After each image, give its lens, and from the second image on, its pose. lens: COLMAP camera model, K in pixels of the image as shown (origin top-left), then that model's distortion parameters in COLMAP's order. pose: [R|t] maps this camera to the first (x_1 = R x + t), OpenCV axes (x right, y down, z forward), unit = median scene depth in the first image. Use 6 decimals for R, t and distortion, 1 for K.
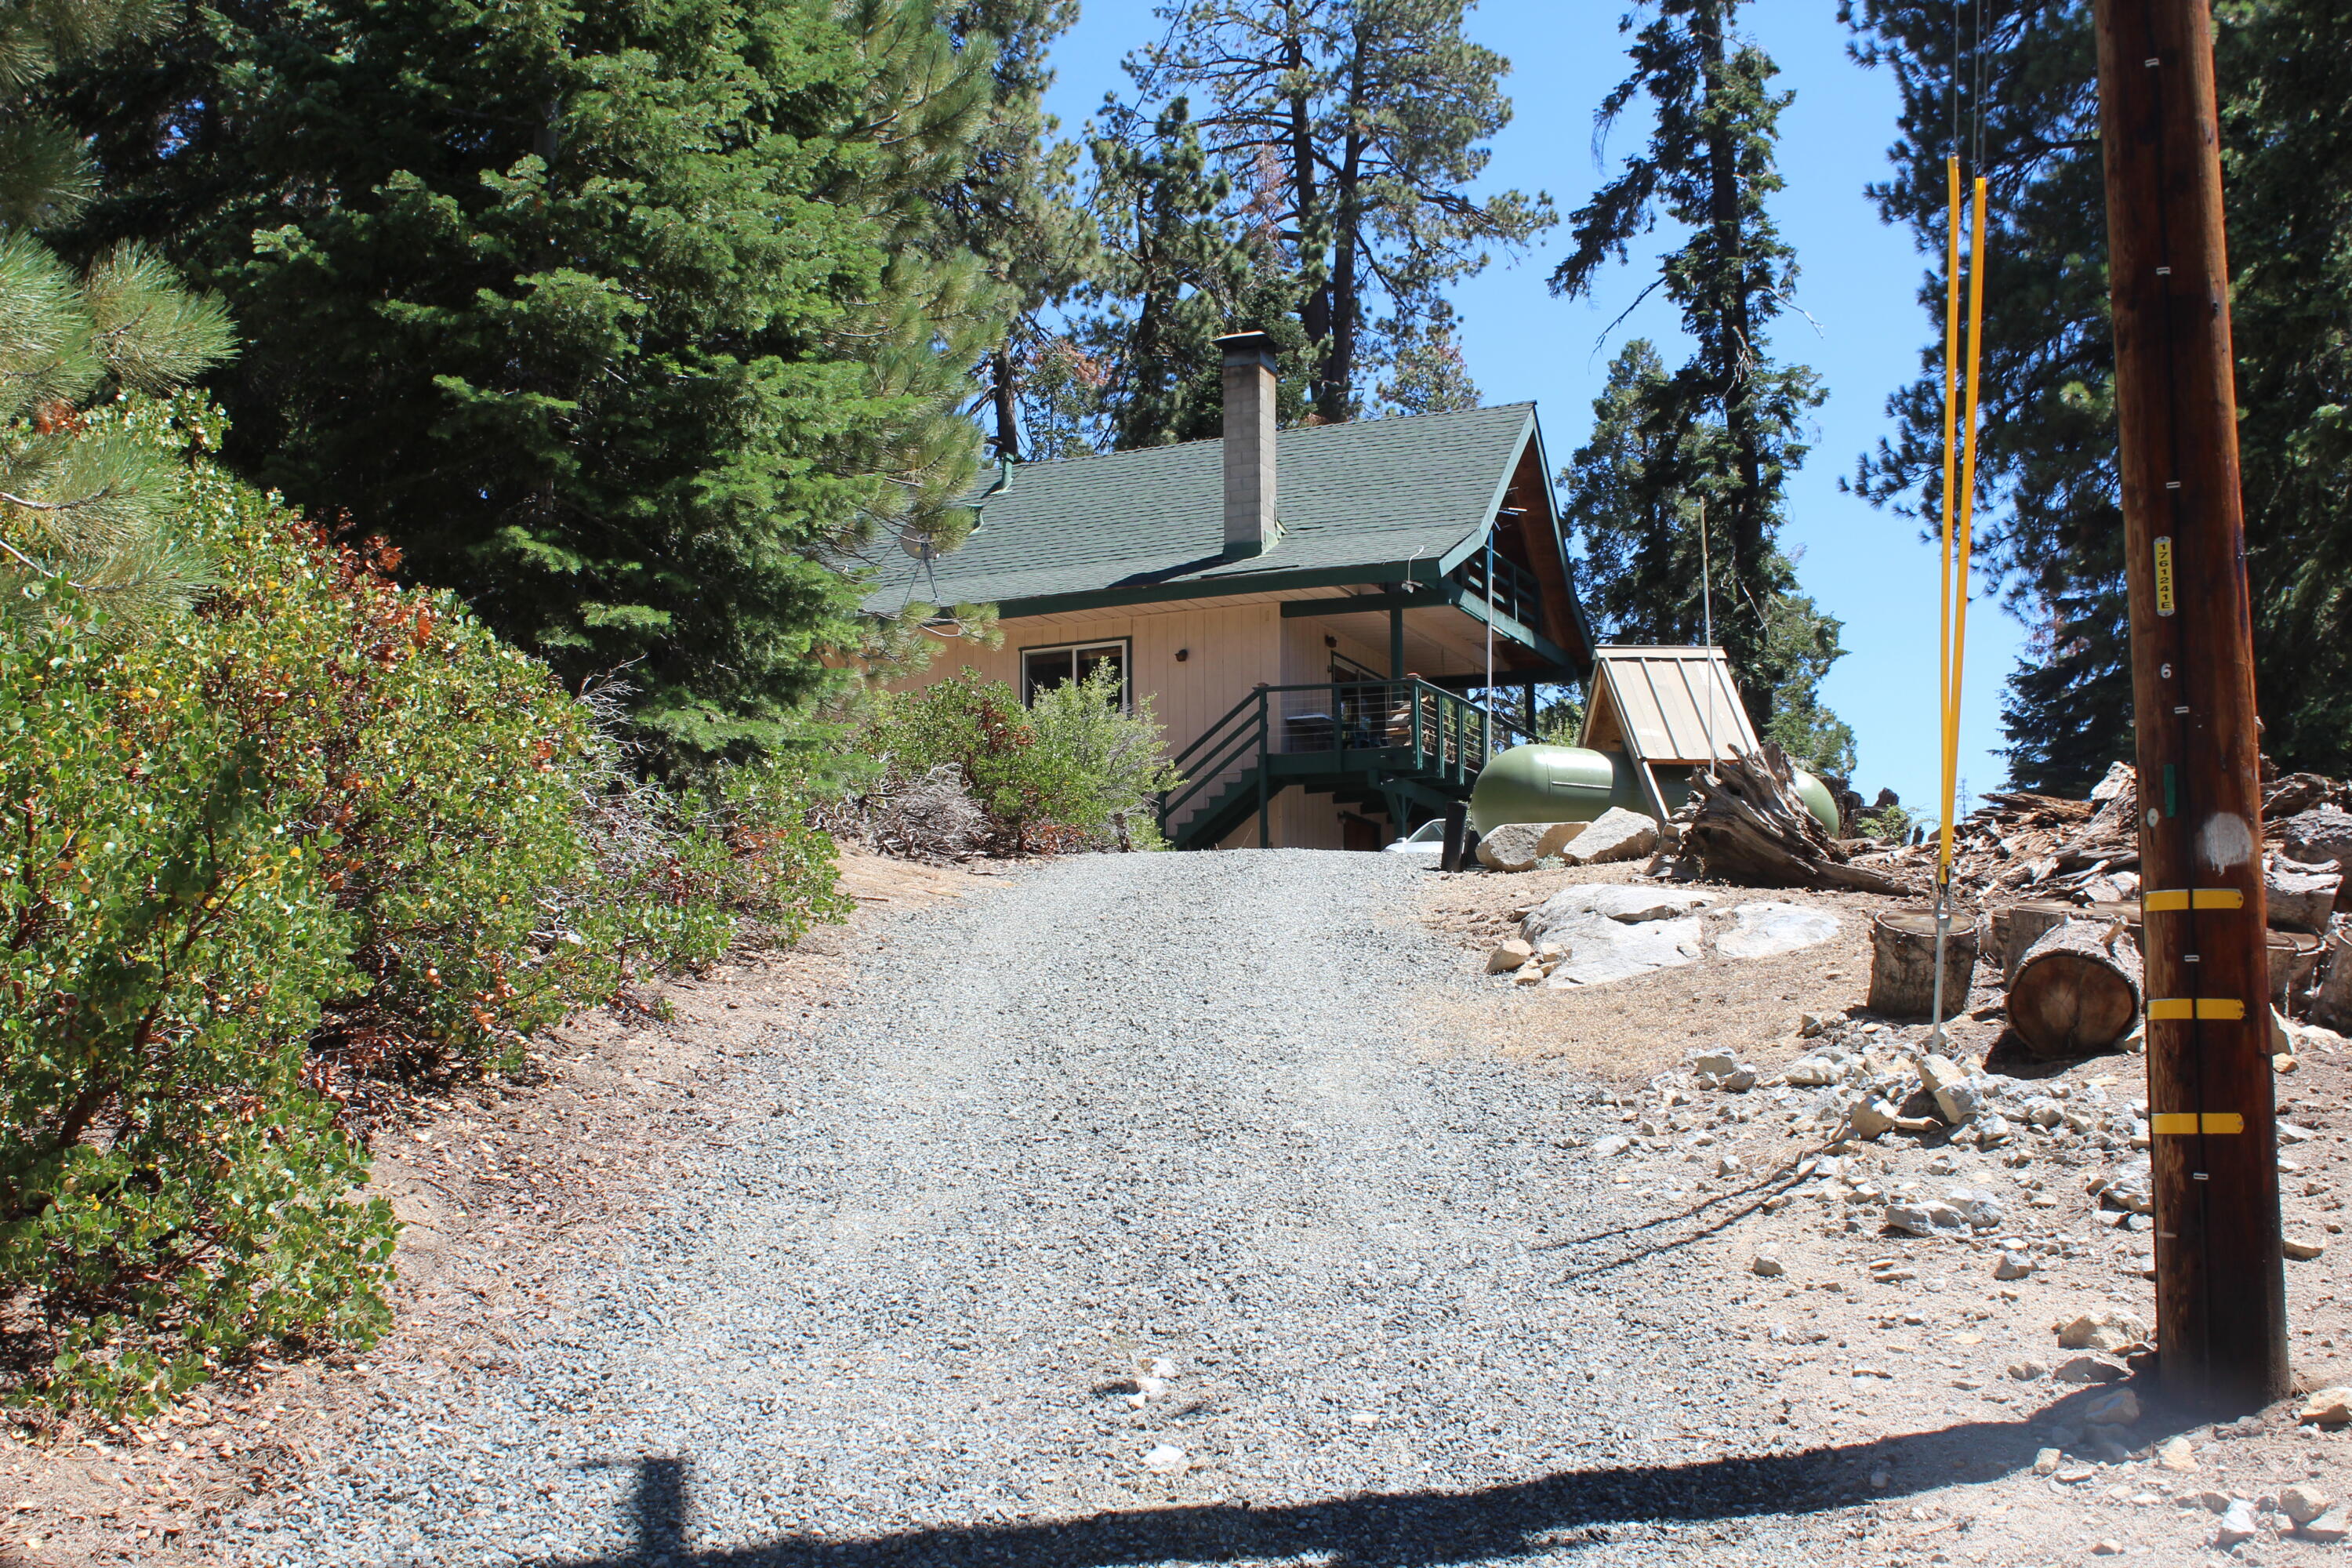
lens RADIAL K [[2644.9, 0, 1176.0], [0, 2644.9, 784.0], [0, 0, 1]] dist [-0.149950, 0.207856]
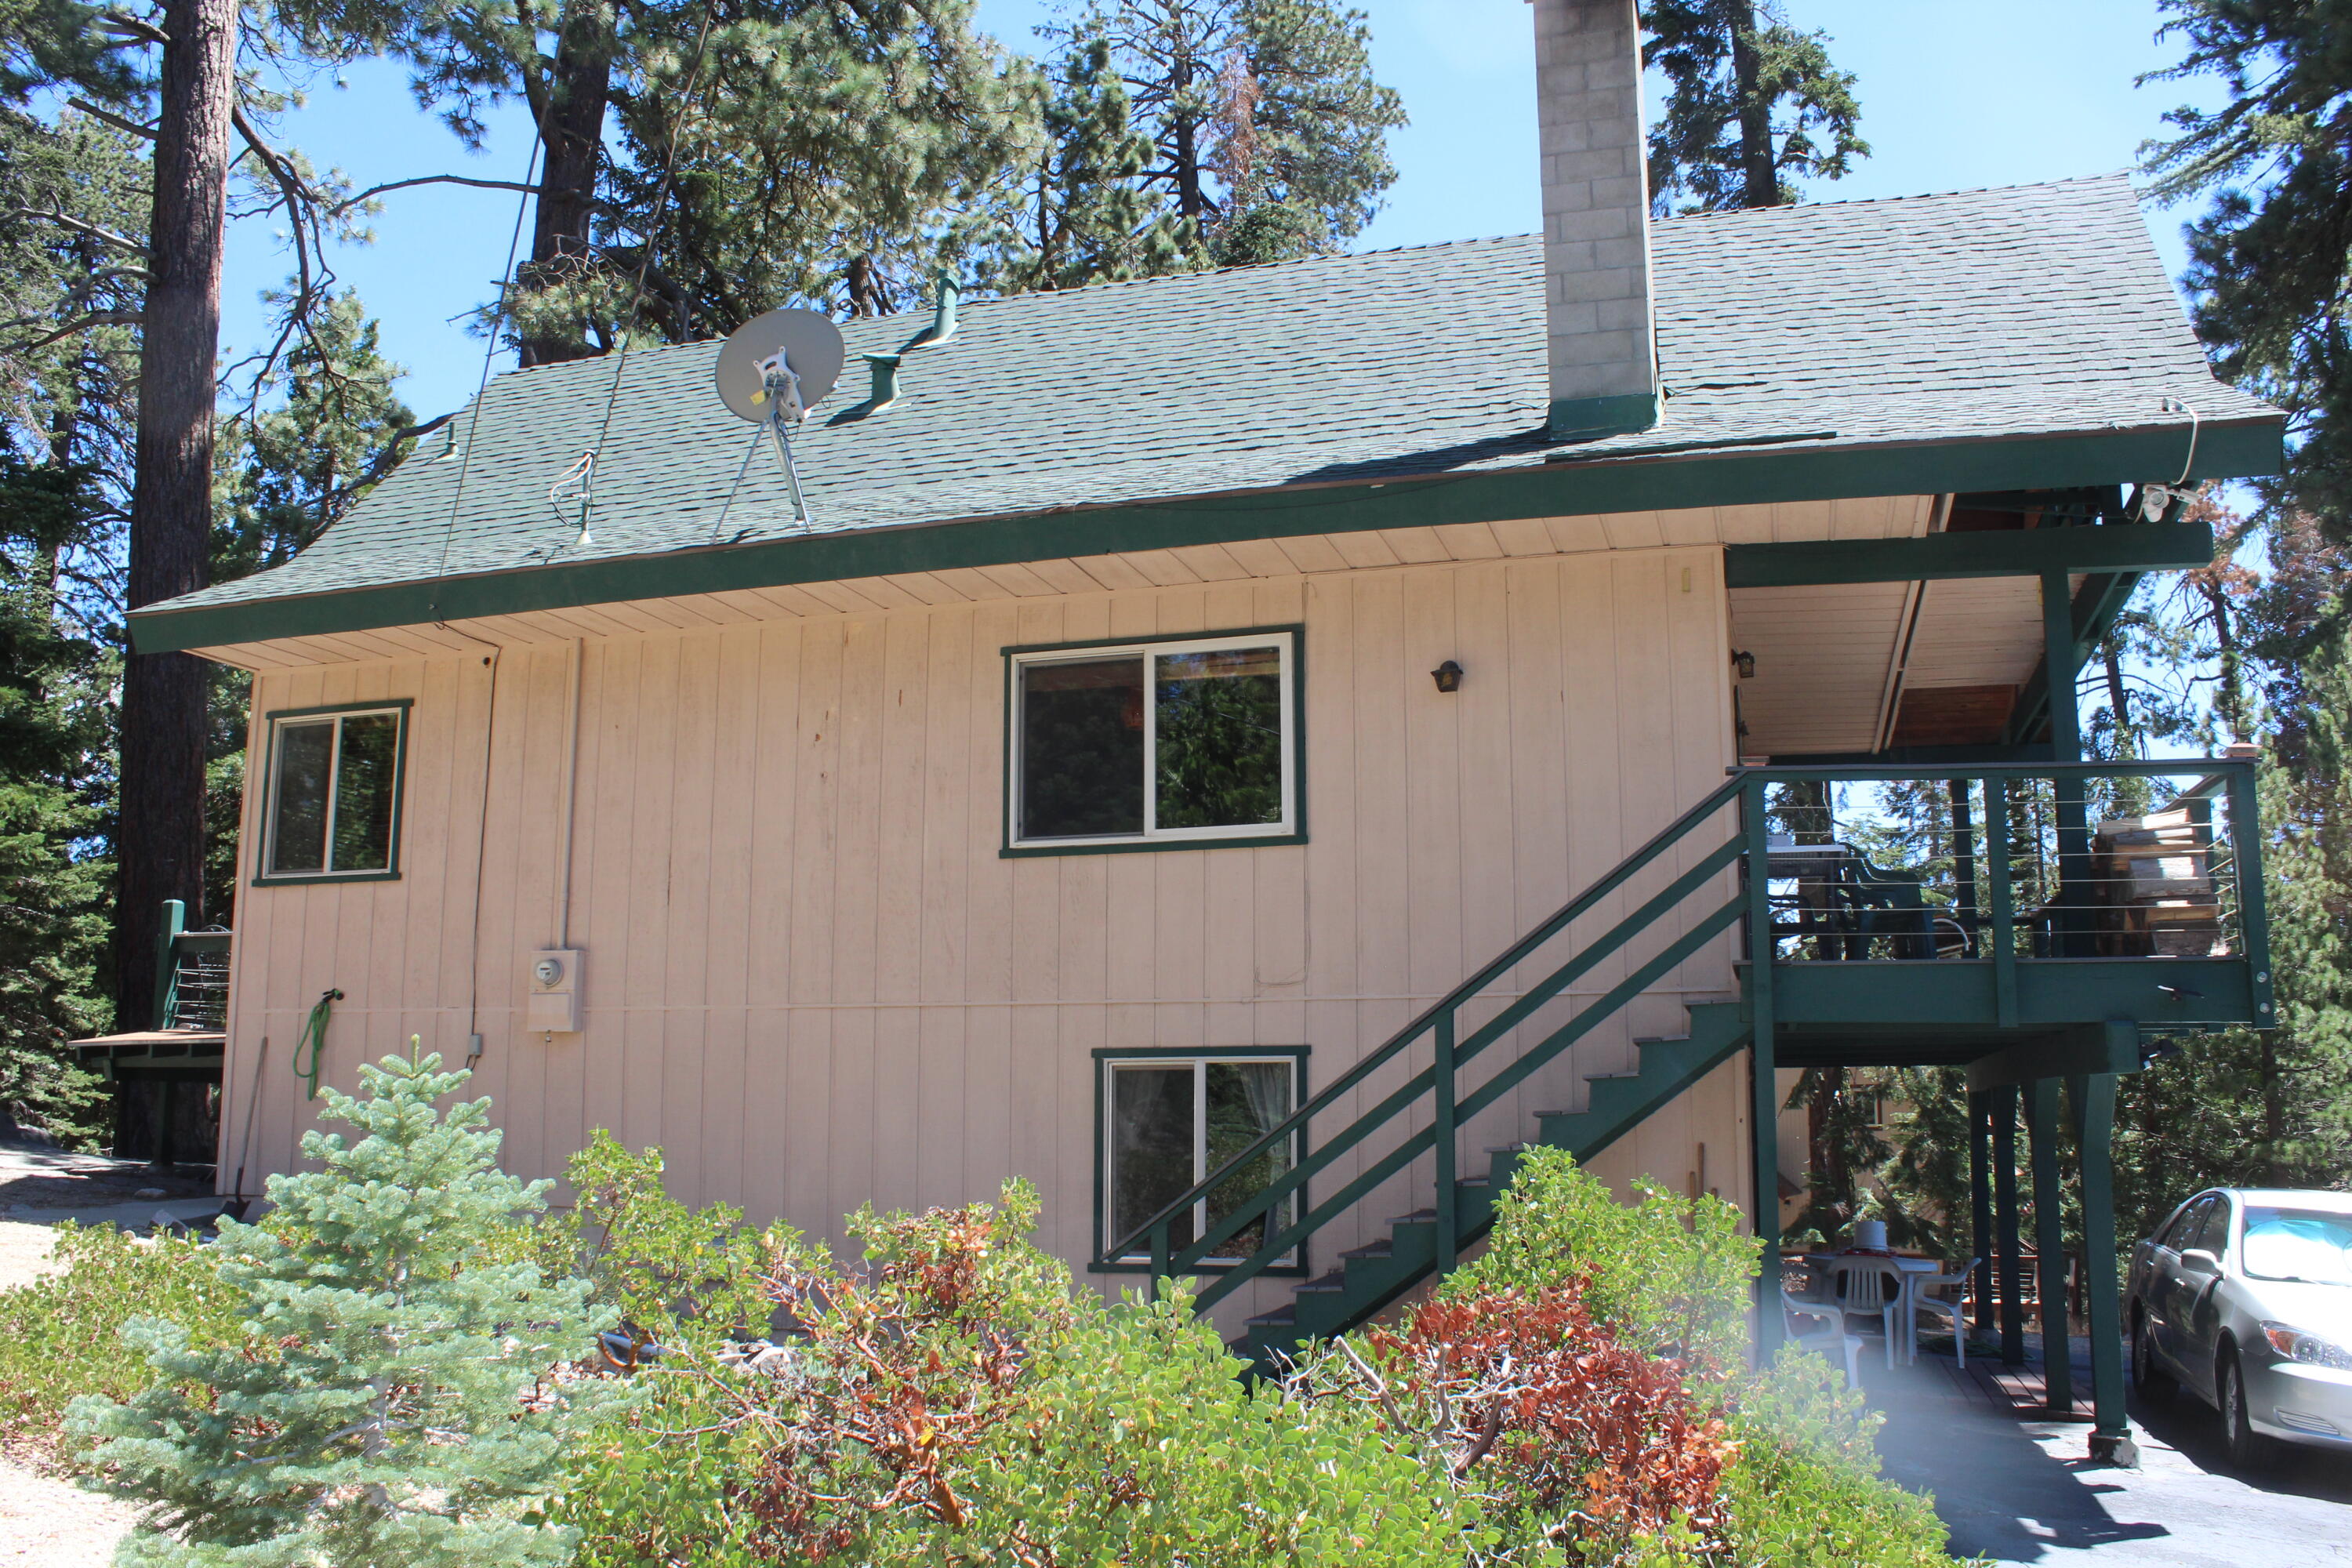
lens RADIAL K [[1947.1, 0, 1157.6], [0, 1947.1, 817.9], [0, 0, 1]] dist [-0.154226, 0.122153]
pose [[0.993077, 0.032304, 0.112939, -0.041218], [-0.031446, 0.999462, -0.009369, -0.014036], [-0.113181, 0.005753, 0.993558, 0.421732]]
